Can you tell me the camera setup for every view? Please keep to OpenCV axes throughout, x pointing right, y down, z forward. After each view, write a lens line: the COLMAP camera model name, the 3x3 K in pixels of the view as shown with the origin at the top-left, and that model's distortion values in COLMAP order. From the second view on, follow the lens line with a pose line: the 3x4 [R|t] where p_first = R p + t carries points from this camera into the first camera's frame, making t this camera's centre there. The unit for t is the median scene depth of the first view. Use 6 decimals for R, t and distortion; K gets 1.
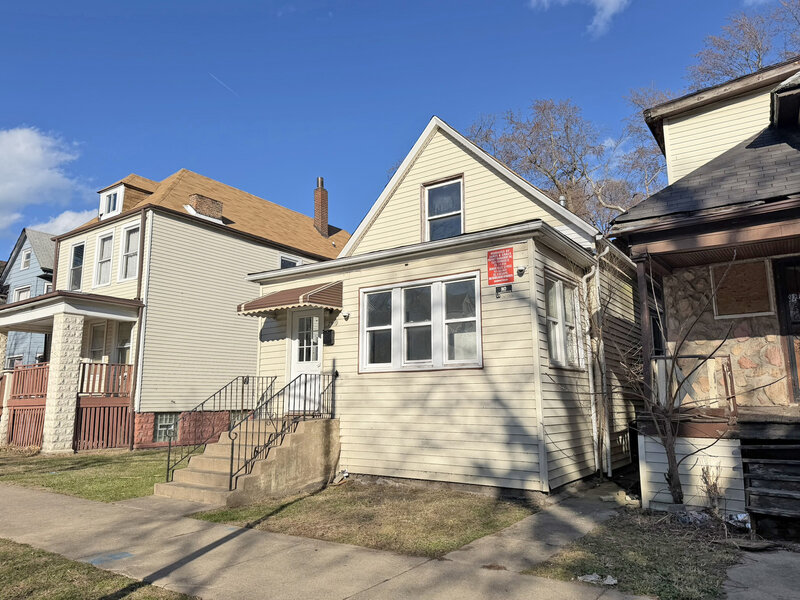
lens RADIAL K [[561.0, 0, 396.3], [0, 561.0, 301.7], [0, 0, 1]] dist [0.047774, -0.044613]
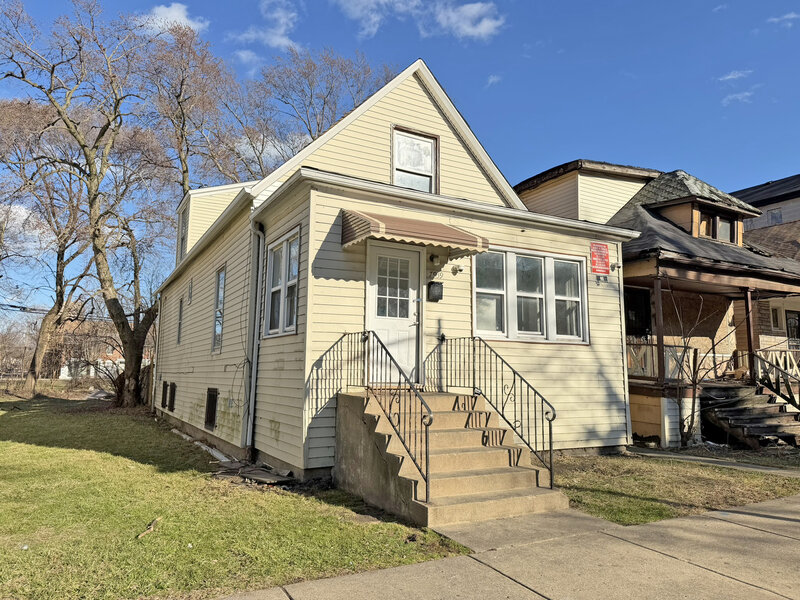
lens RADIAL K [[561.0, 0, 391.7], [0, 561.0, 299.2], [0, 0, 1]] dist [0.047774, -0.044613]
pose [[0.449176, 0.123696, 0.884839, -0.947332], [-0.167974, 0.984401, -0.052345, 0.141070], [-0.877511, -0.125118, 0.462947, 0.762729]]
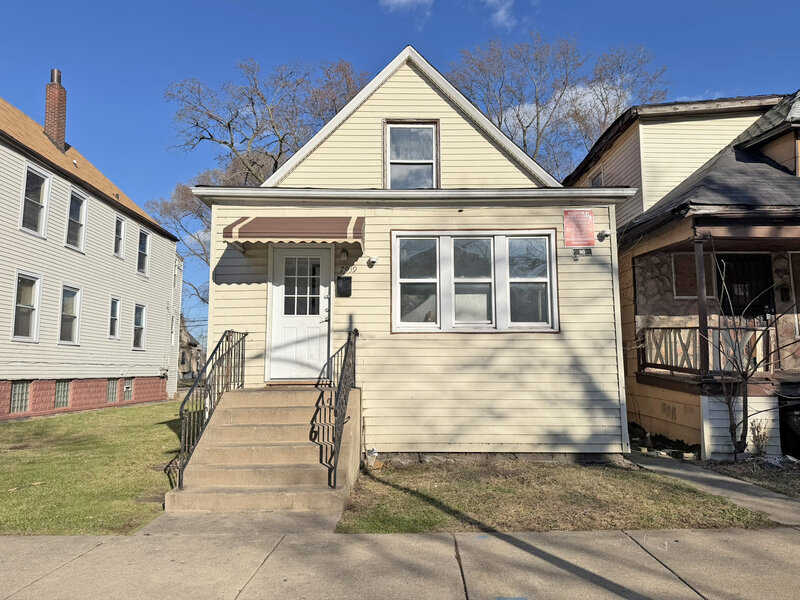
lens RADIAL K [[561.0, 0, 393.5], [0, 561.0, 303.2], [0, 0, 1]] dist [0.047774, -0.044613]
pose [[0.815591, 0.068484, 0.574562, -0.574855], [-0.100866, 0.994595, 0.024631, 0.067794], [-0.569770, -0.078042, 0.818090, 0.347852]]
